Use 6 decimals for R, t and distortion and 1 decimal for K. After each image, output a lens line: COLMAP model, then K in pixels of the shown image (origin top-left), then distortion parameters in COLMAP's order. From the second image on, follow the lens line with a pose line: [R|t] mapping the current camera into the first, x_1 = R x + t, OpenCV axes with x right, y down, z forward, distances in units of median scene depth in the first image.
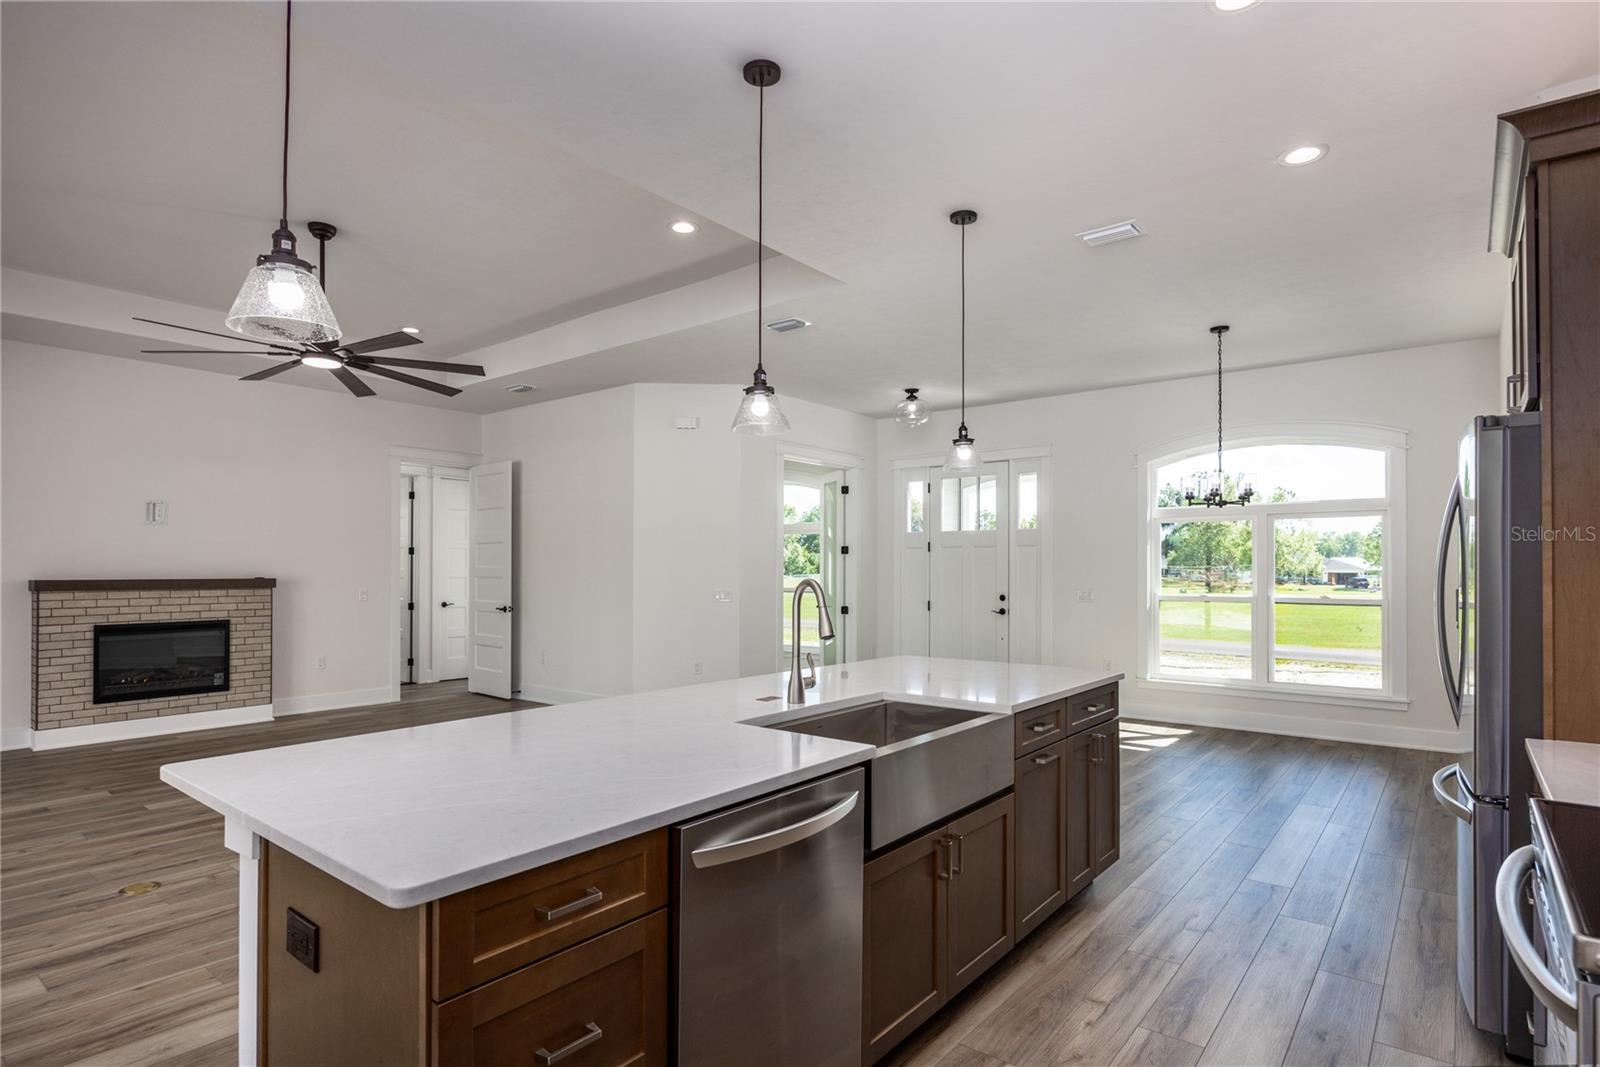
lens RADIAL K [[830.6, 0, 796.6], [0, 830.6, 560.5], [0, 0, 1]] dist [-0.017703, 0.003101]
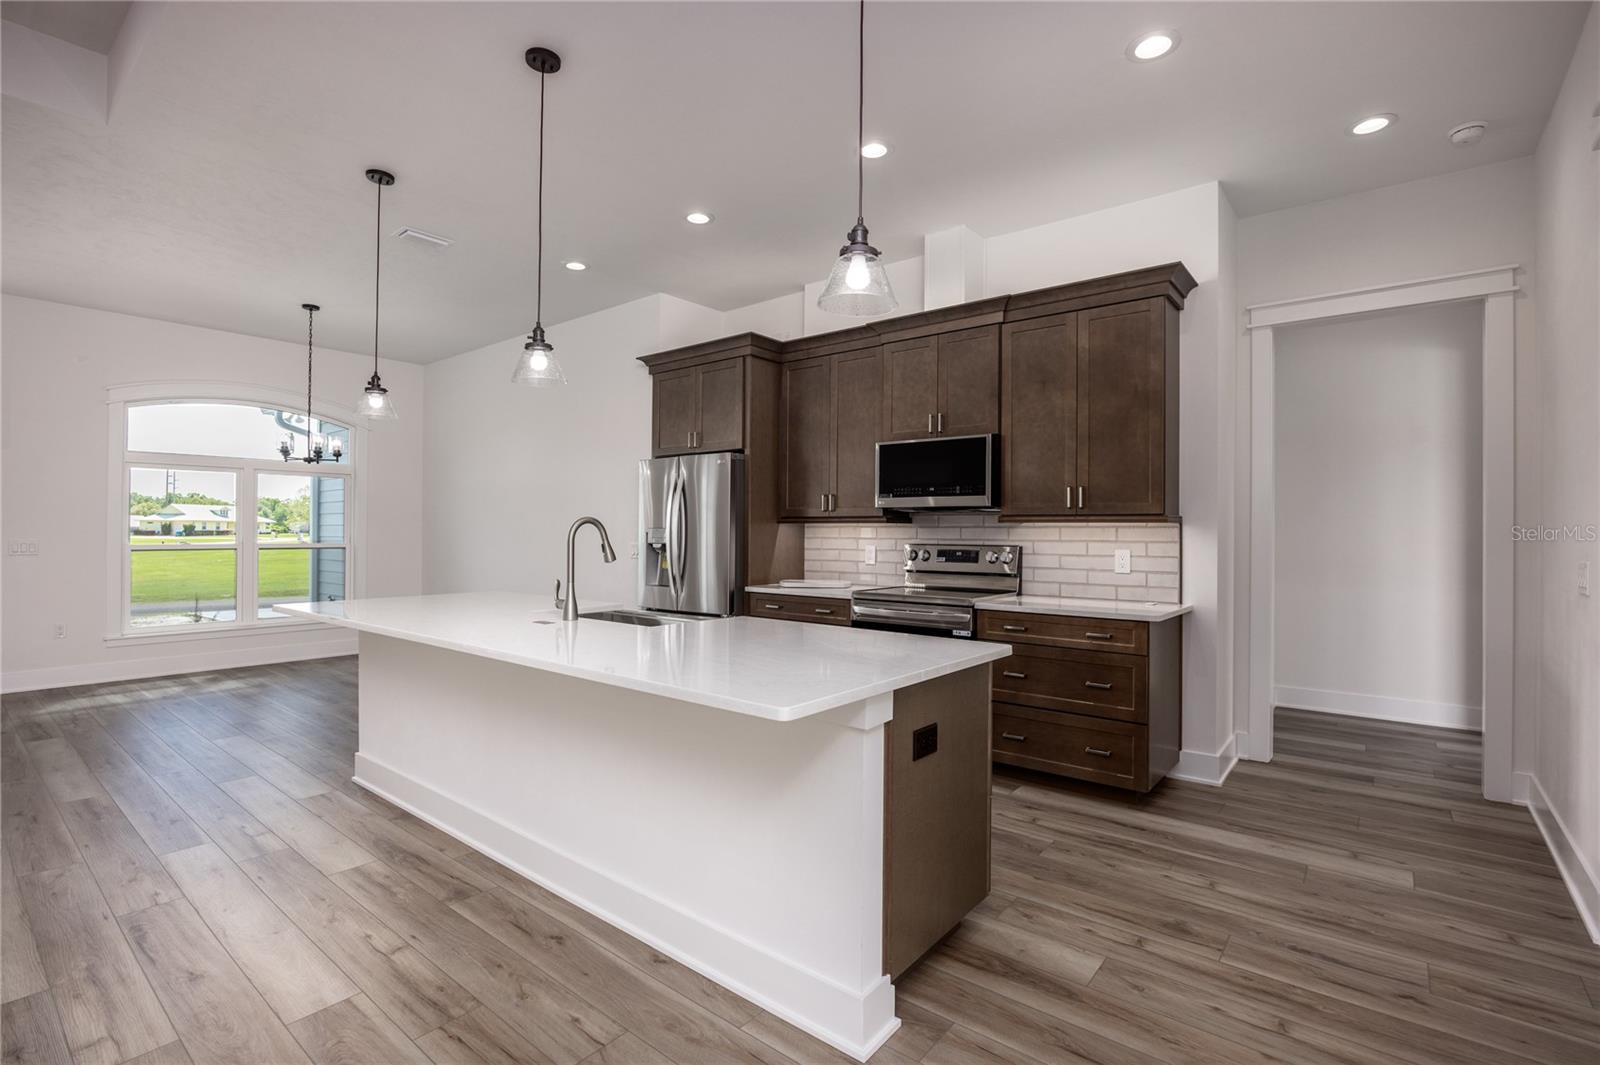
lens RADIAL K [[736.8, 0, 802.0], [0, 736.8, 528.6], [0, 0, 1]] dist [-0.018515, 0.002140]
pose [[-0.007673, 0.000062, 0.999971, -0.436635], [-0.017727, 0.999843, -0.000198, 0.013455], [-0.999813, -0.017728, -0.007671, 0.279703]]
